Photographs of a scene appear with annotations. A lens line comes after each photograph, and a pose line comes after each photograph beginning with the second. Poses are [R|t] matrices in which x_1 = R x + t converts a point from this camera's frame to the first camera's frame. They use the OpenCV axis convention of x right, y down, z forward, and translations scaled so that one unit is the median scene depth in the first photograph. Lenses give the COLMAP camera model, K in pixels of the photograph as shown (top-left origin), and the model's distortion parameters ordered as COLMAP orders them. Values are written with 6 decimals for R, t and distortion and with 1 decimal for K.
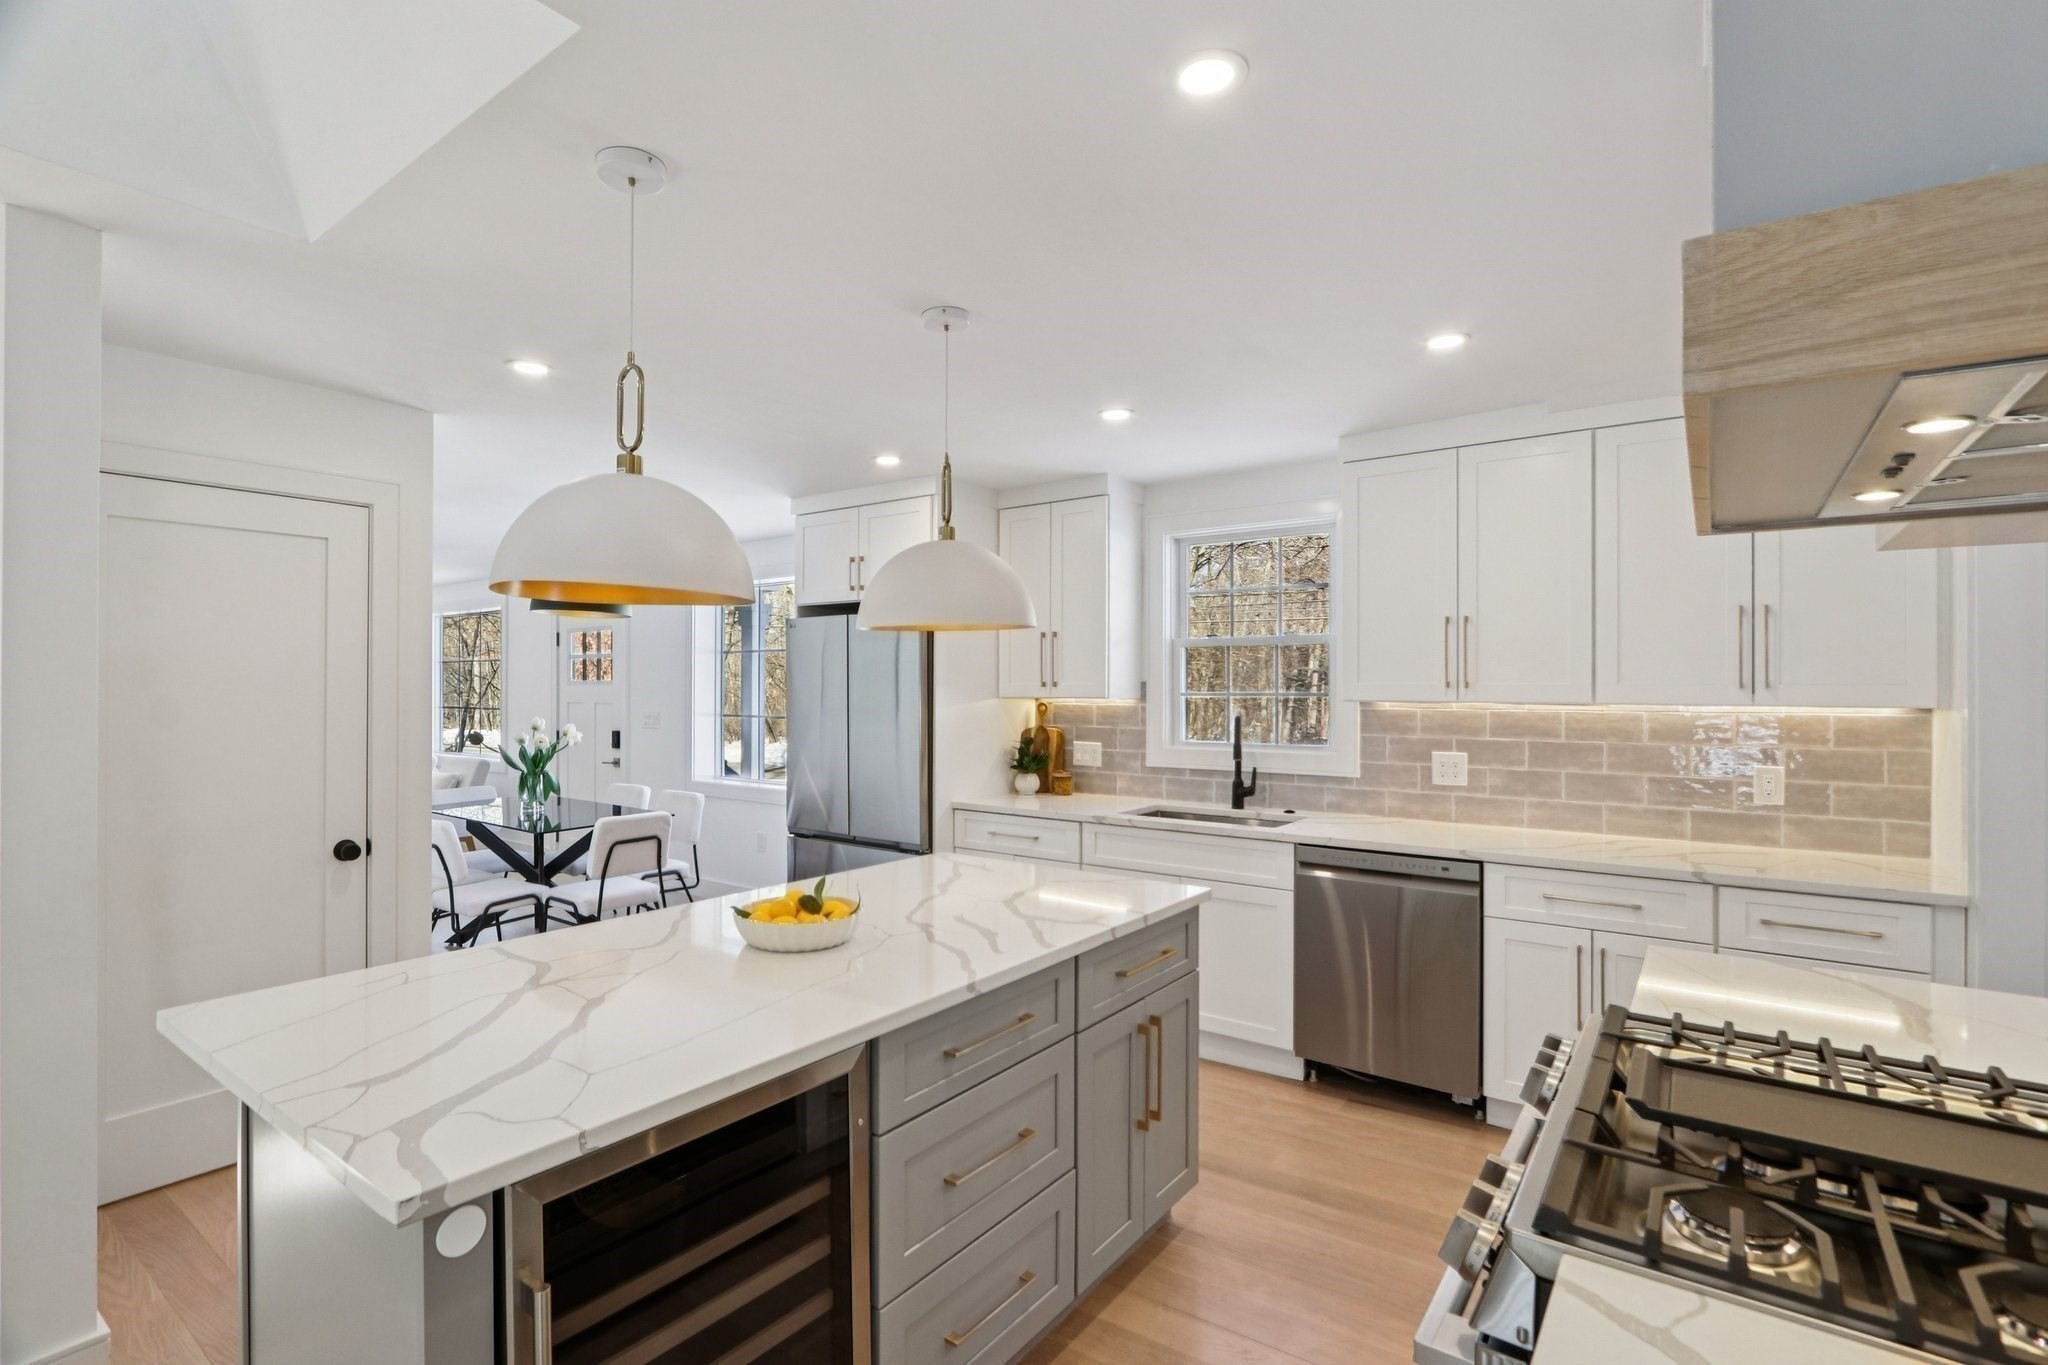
lens RADIAL K [[956.8, 0, 1020.2], [0, 956.8, 679.5], [0, 0, 1]] dist [-0.005022, -0.000562]
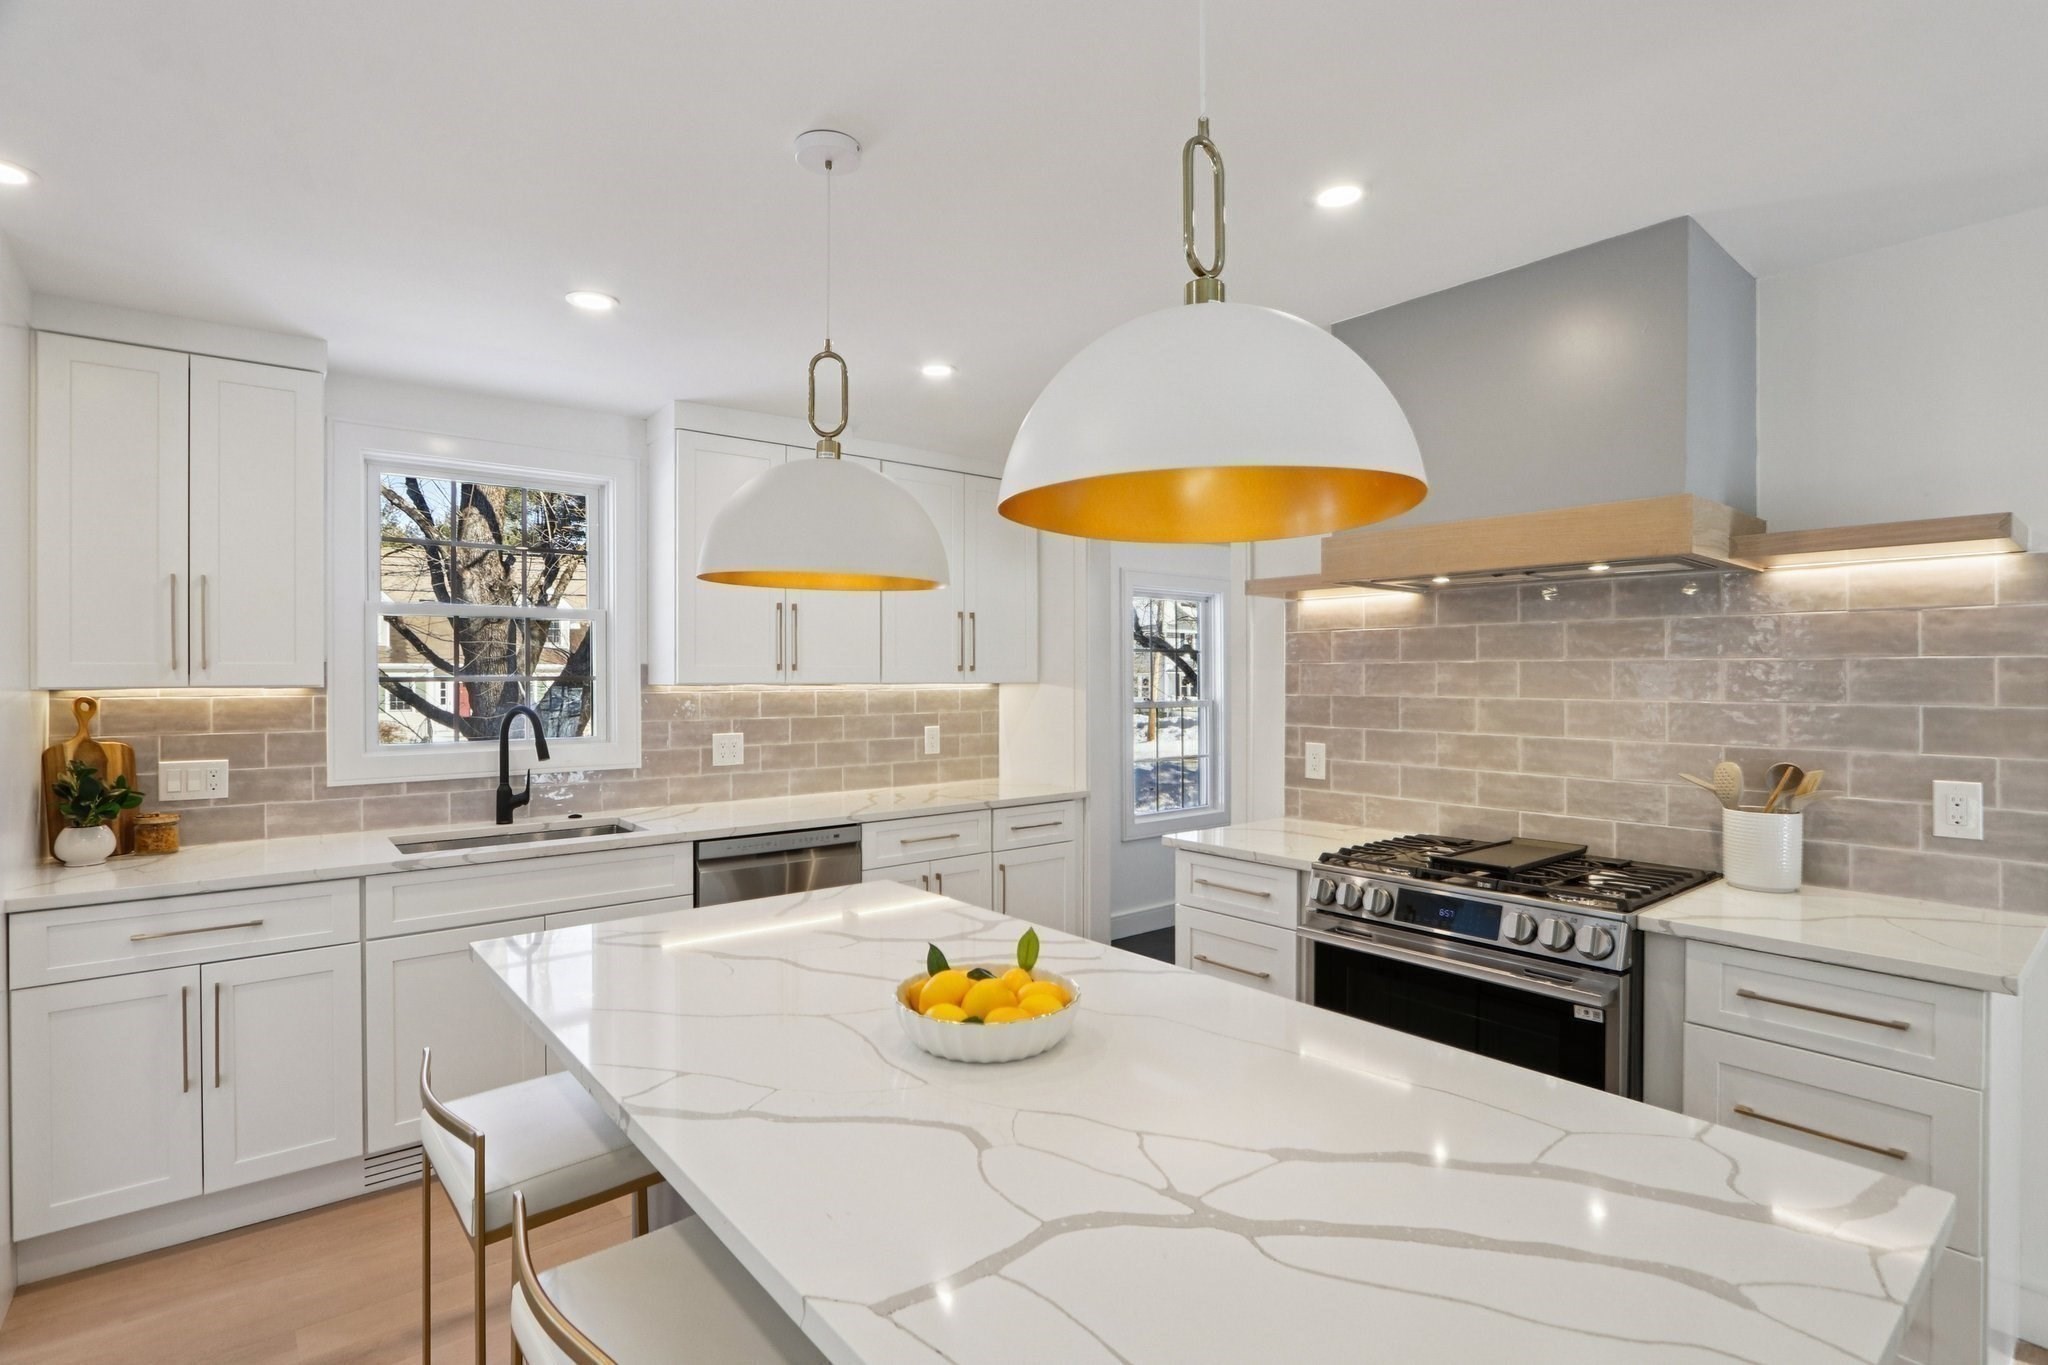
lens RADIAL K [[956.8, 0, 1020.2], [0, 956.8, 679.5], [0, 0, 1]] dist [-0.005022, -0.000562]
pose [[0.272159, -0.007093, 0.962226, -0.459952], [-0.006926, 0.999932, 0.009330, 0.006336], [-0.962227, -0.009204, 0.272092, 0.418964]]
